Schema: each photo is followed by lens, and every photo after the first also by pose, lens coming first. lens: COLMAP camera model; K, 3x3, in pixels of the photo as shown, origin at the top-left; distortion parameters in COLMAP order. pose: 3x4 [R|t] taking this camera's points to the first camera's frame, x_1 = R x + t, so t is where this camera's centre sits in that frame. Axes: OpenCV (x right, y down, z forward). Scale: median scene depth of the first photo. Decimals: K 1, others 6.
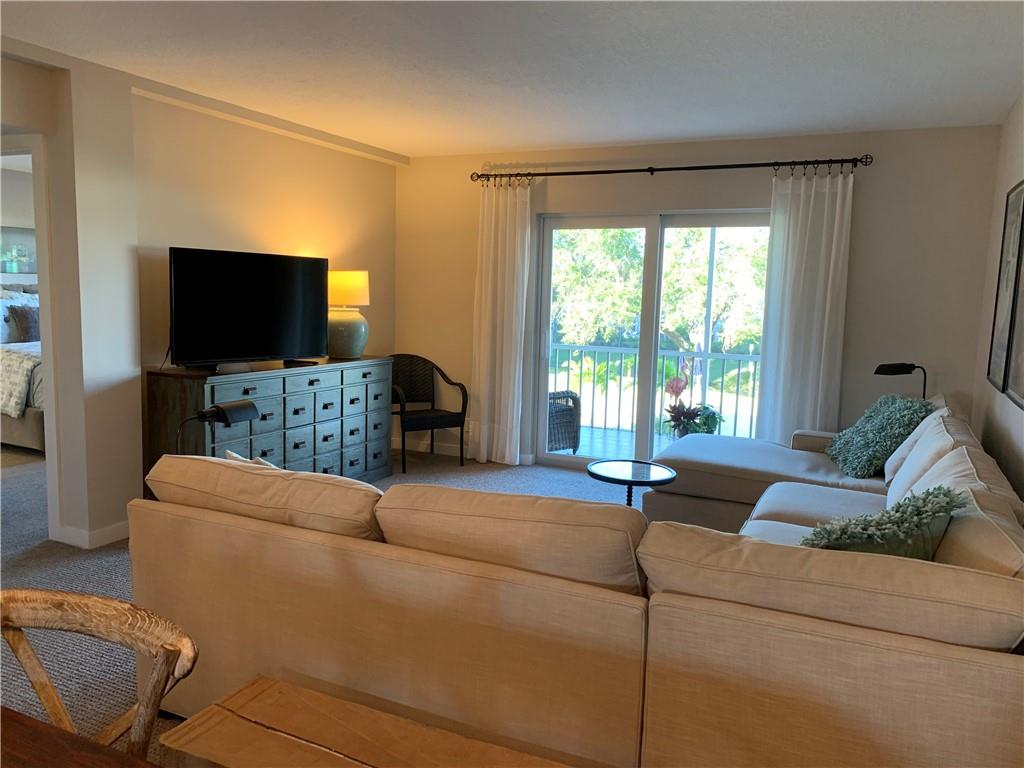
lens RADIAL K [[781.5, 0, 505.6], [0, 781.5, 384.9], [0, 0, 1]] dist [-0.008414, -0.007818]
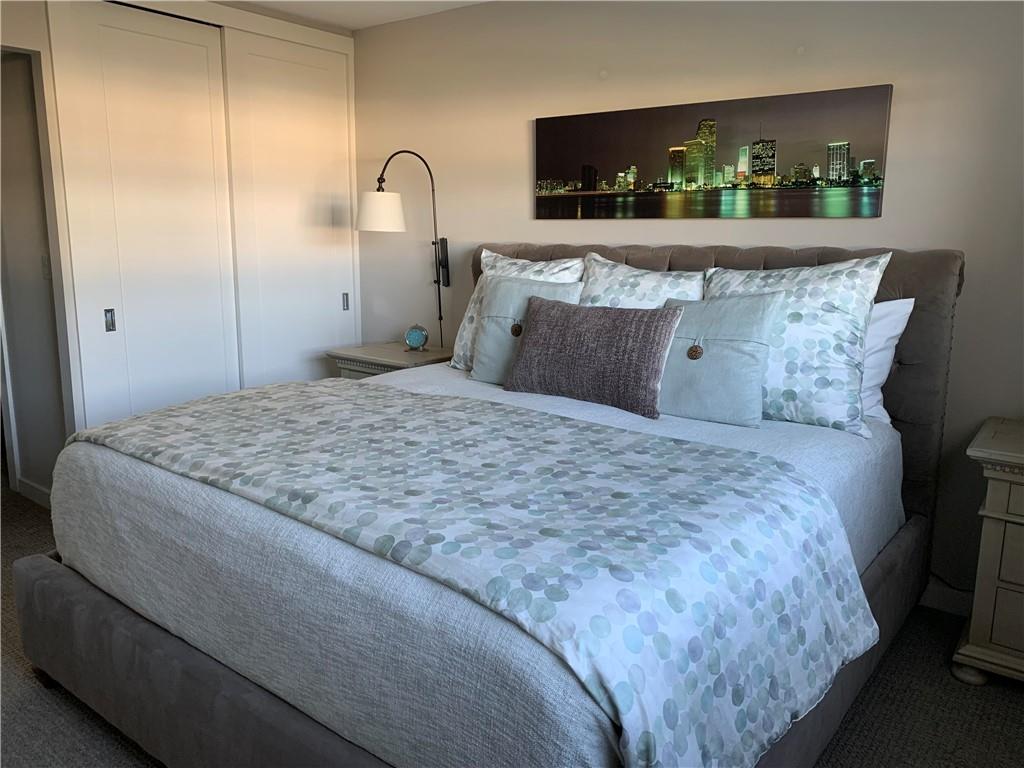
lens RADIAL K [[781.5, 0, 516.9], [0, 781.5, 379.8], [0, 0, 1]] dist [-0.008414, -0.007818]
pose [[-0.210245, 0.150657, -0.965971, -0.216401], [-0.133220, 0.974424, 0.180971, -0.121943], [0.968530, 0.166735, -0.184797, 0.989045]]
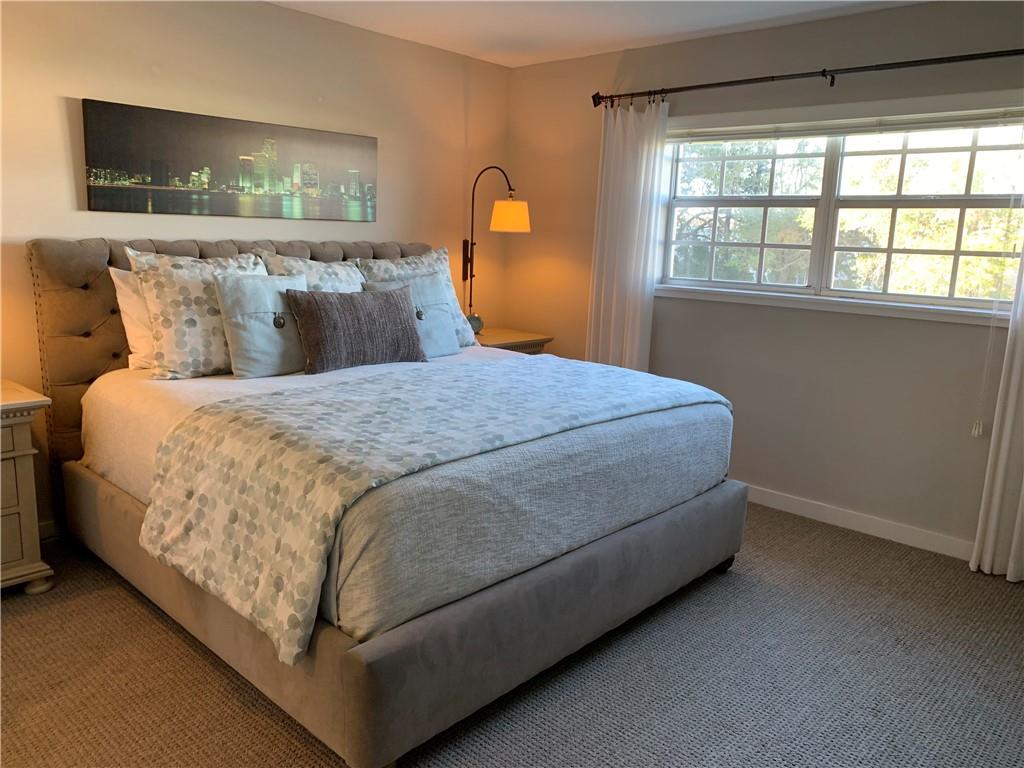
lens RADIAL K [[781.5, 0, 513.3], [0, 781.5, 383.0], [0, 0, 1]] dist [-0.008414, -0.007818]
pose [[0.957630, 0.062249, -0.281192, -0.347850], [-0.044577, 0.996633, 0.068818, -0.078907], [0.284529, -0.053368, 0.957181, 0.550163]]
